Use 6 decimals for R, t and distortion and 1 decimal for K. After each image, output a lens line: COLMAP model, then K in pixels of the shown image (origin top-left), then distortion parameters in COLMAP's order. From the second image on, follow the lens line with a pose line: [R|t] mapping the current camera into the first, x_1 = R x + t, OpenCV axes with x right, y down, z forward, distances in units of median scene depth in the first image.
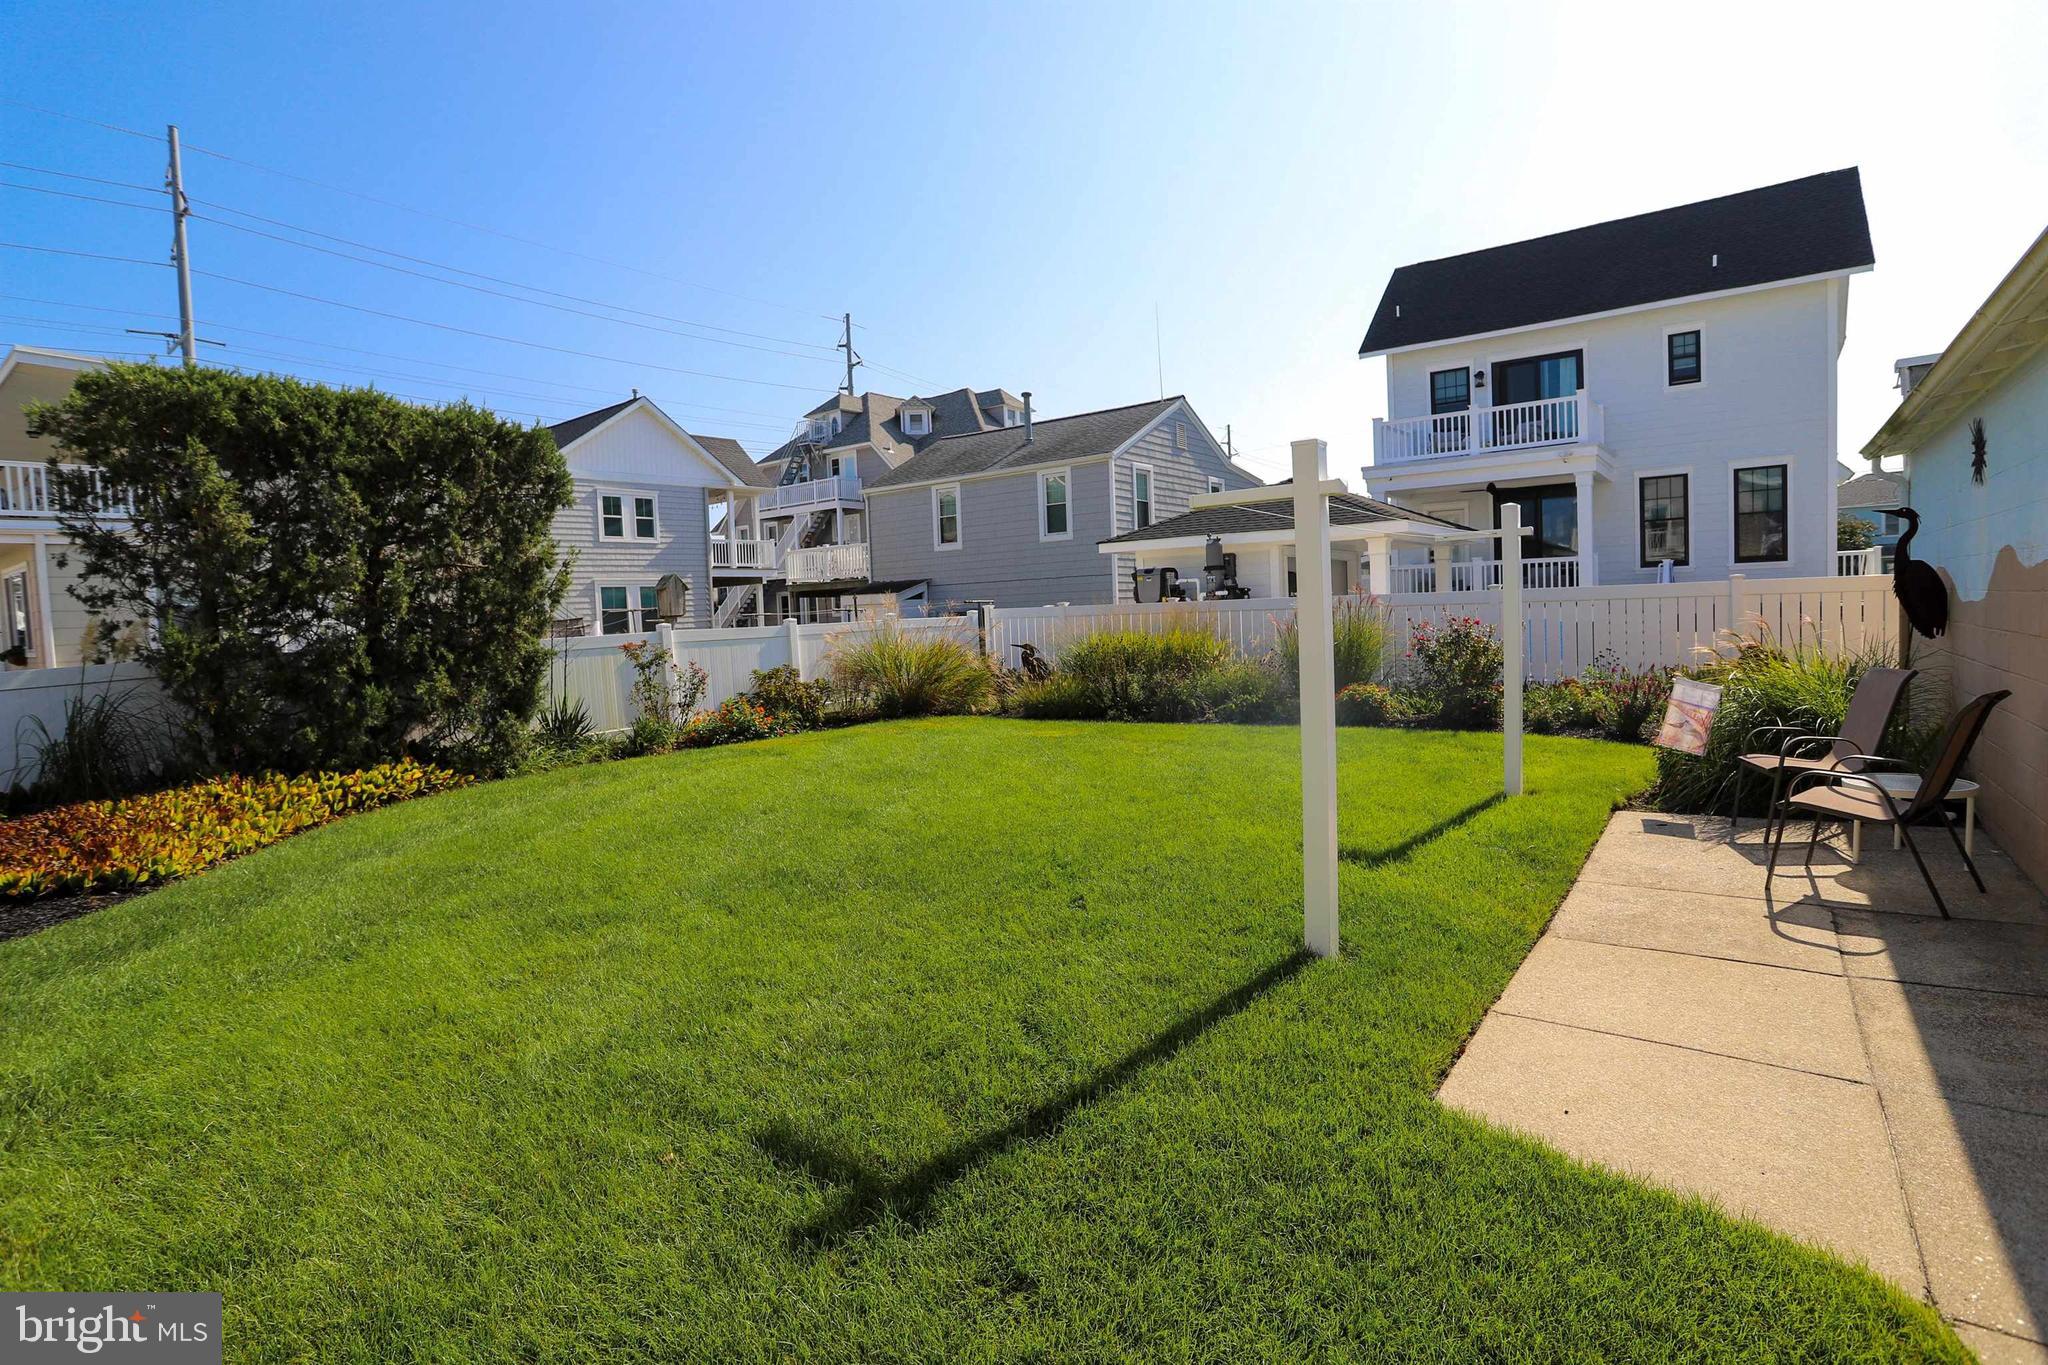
lens RADIAL K [[993.9, 0, 1012.6], [0, 993.9, 662.6], [0, 0, 1]] dist [-0.060036, 0.015333]
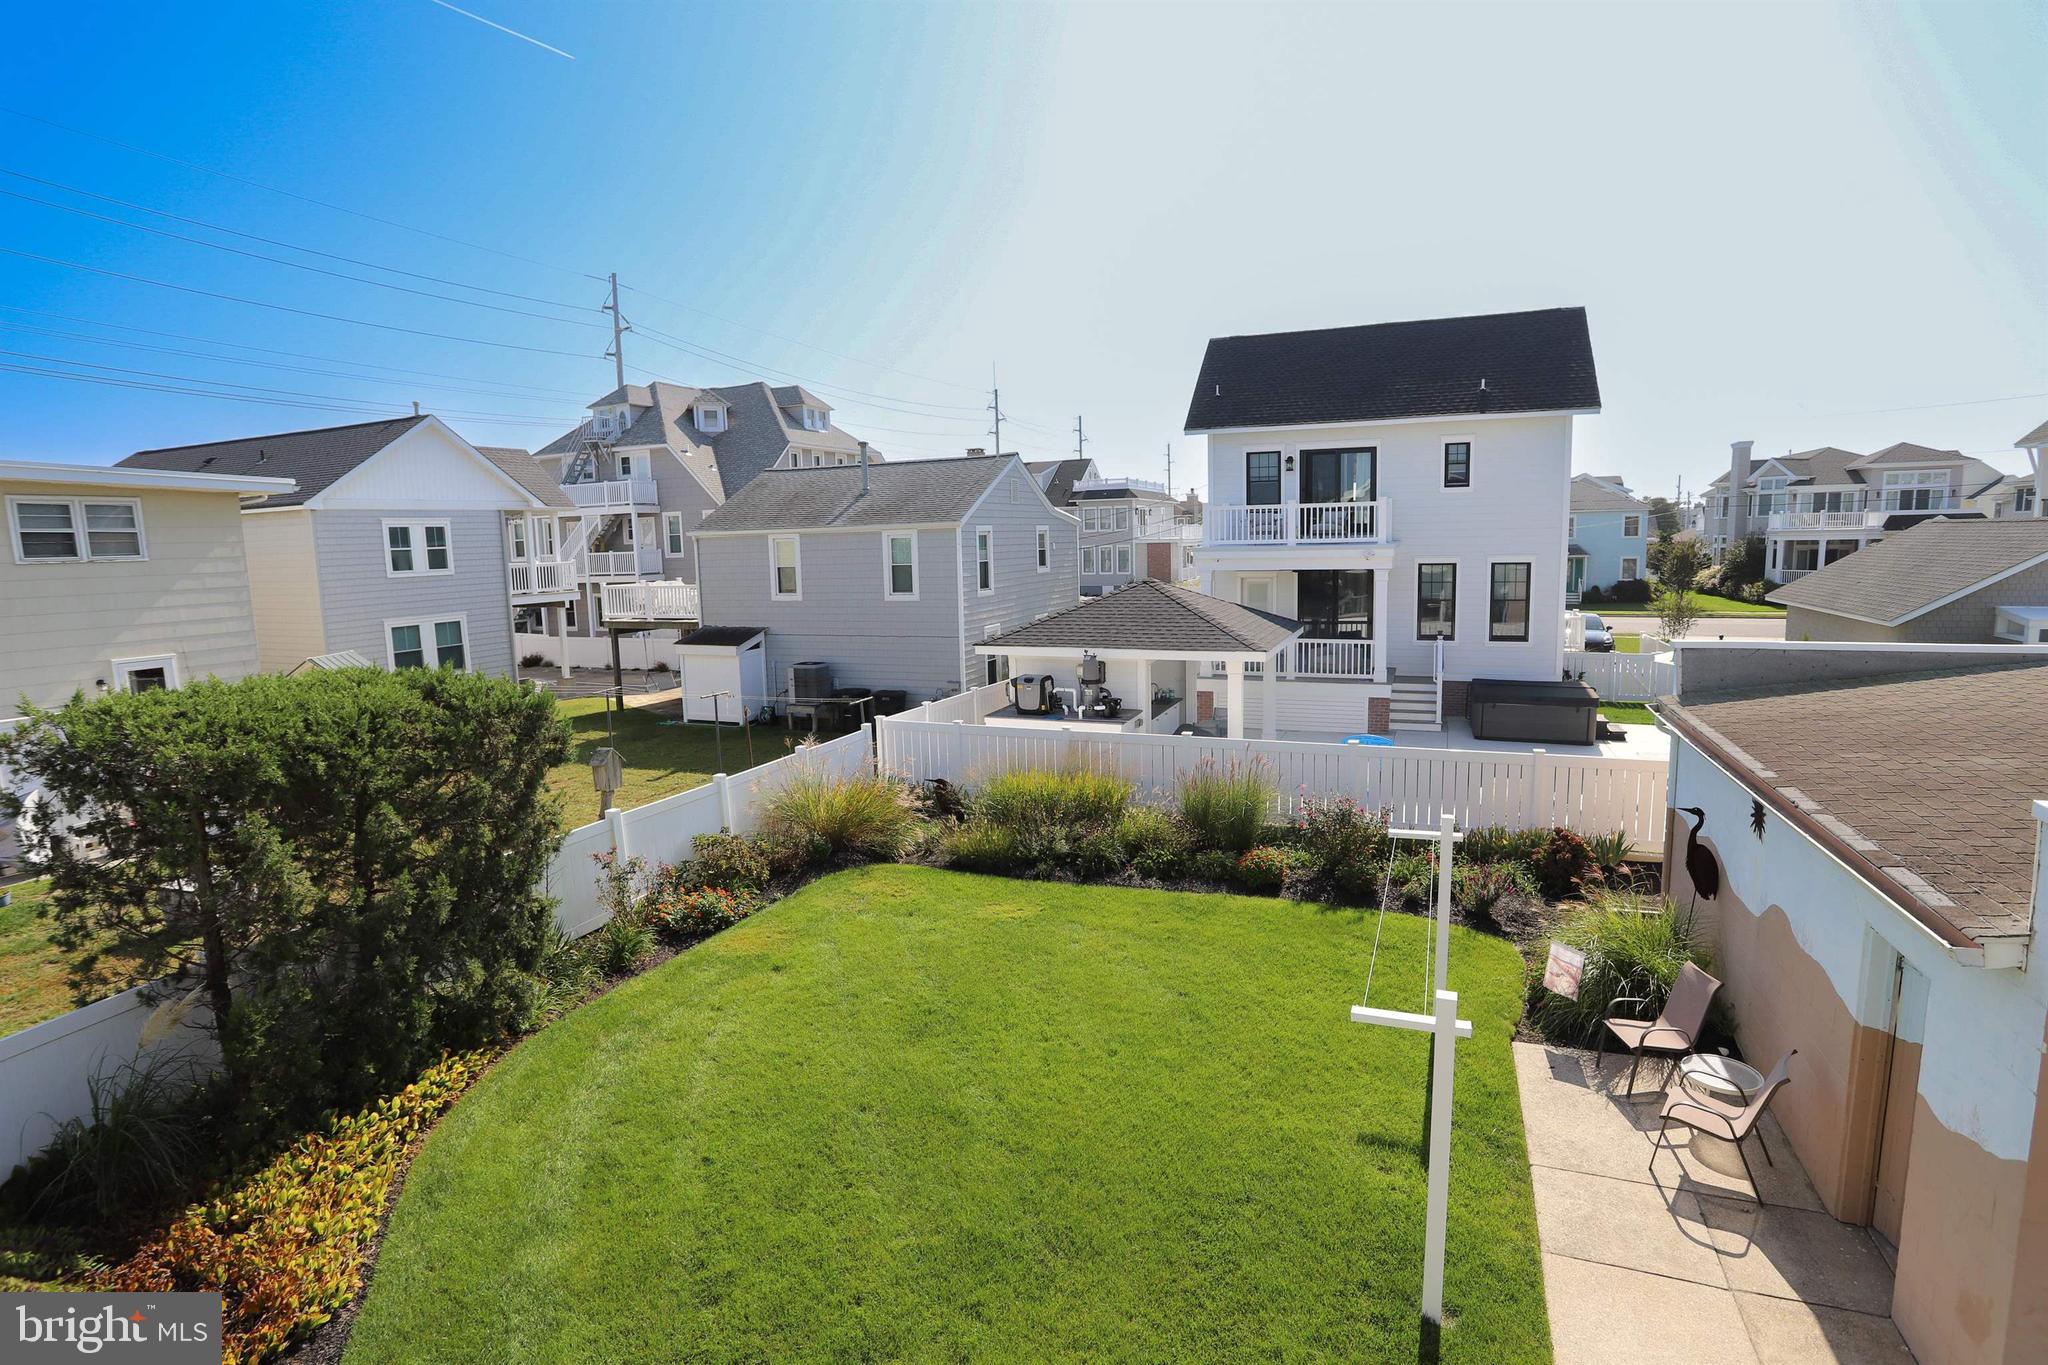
lens RADIAL K [[993.9, 0, 1015.7], [0, 993.9, 672.2], [0, 0, 1]] dist [-0.060036, 0.015333]
pose [[0.968321, -0.018669, 0.249009, -0.099552], [0.000793, 0.997426, 0.071697, -0.121770], [-0.249707, -0.069228, 0.965844, -0.025977]]
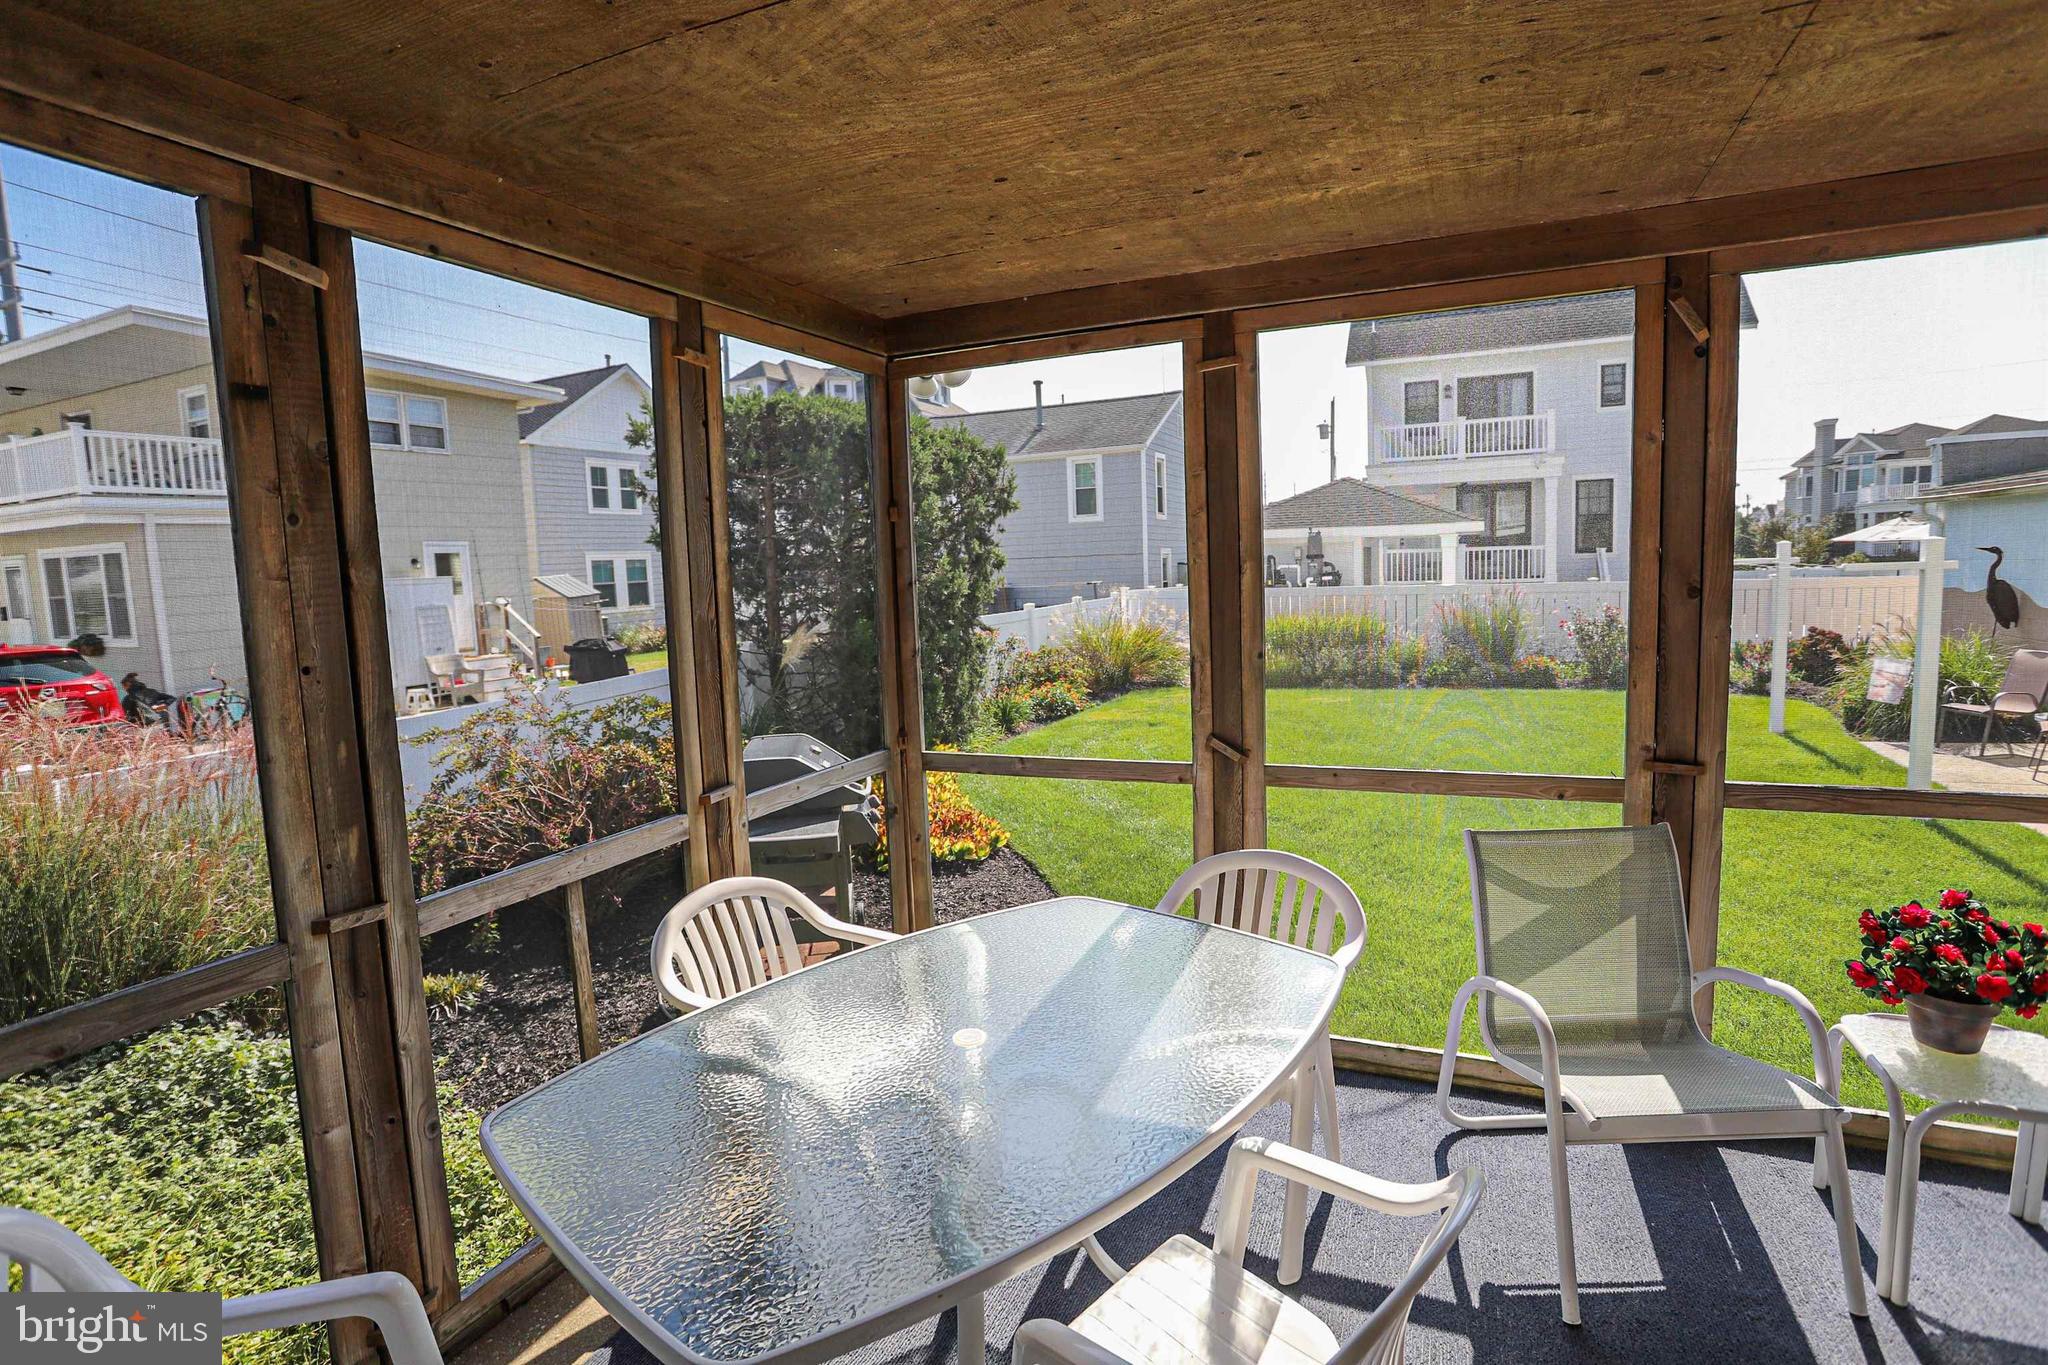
lens RADIAL K [[993.9, 0, 1023.7], [0, 993.9, 672.5], [0, 0, 1]] dist [-0.060036, 0.015333]
pose [[0.975525, -0.020375, 0.218943, -0.263646], [0.009935, 0.998765, 0.048678, -0.011762], [-0.219665, -0.045311, 0.974523, -0.054708]]
